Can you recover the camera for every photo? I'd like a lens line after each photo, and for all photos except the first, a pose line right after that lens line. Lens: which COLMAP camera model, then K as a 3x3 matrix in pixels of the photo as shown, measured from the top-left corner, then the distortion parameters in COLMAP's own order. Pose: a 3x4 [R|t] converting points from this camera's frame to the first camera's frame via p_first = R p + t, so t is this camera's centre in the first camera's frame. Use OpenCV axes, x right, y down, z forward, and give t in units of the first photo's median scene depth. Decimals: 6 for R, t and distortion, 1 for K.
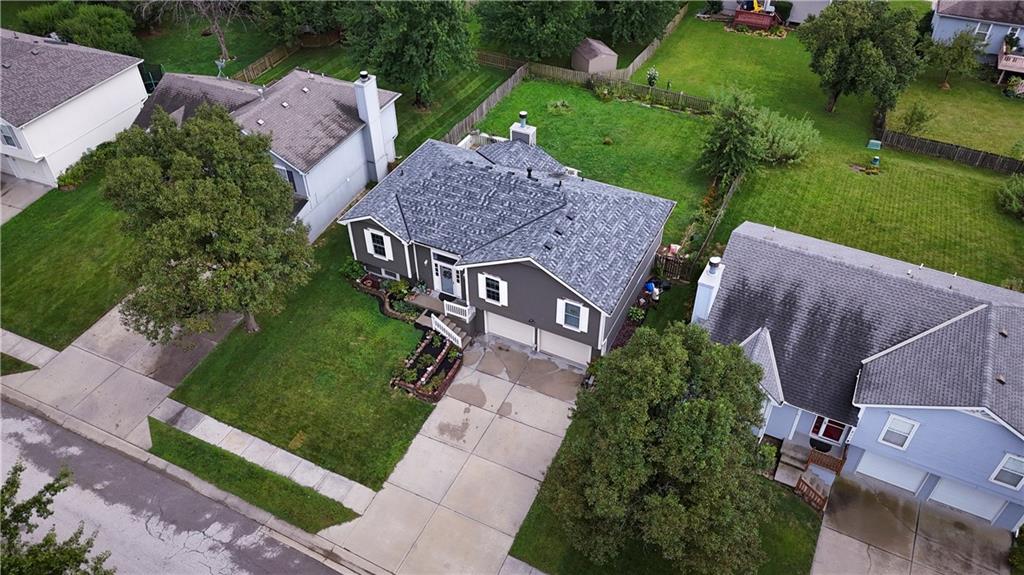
lens RADIAL K [[751.1, 0, 513.2], [0, 751.1, 286.1], [0, 0, 1]] dist [0.086995, -0.097708]
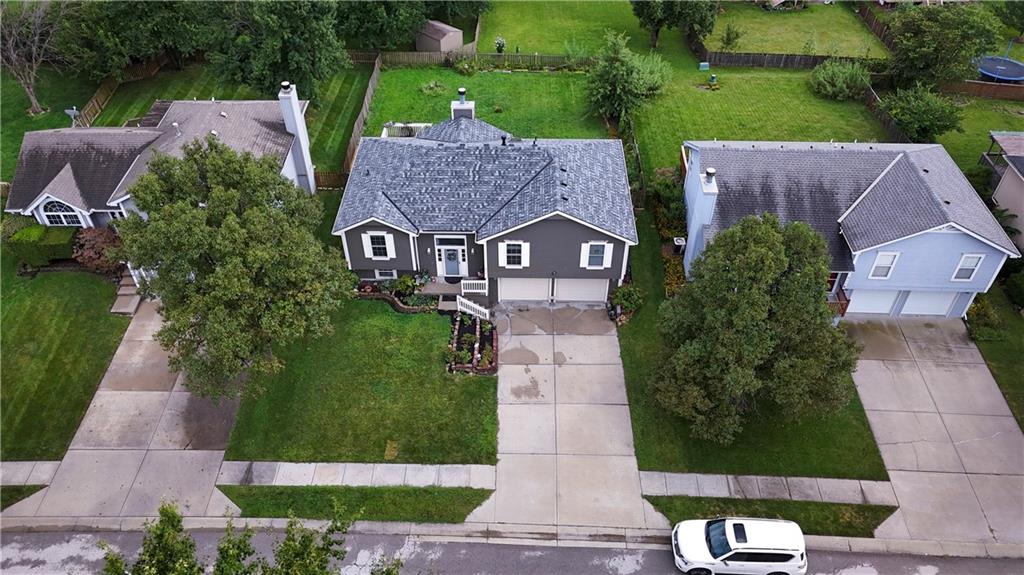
lens RADIAL K [[751.1, 0, 513.2], [0, 751.1, 286.1], [0, 0, 1]] dist [0.086995, -0.097708]
pose [[0.905318, -0.278821, 0.320402, -0.365521], [0.275963, 0.959577, 0.055292, -0.010638], [-0.322867, 0.038363, 0.945666, 0.011012]]
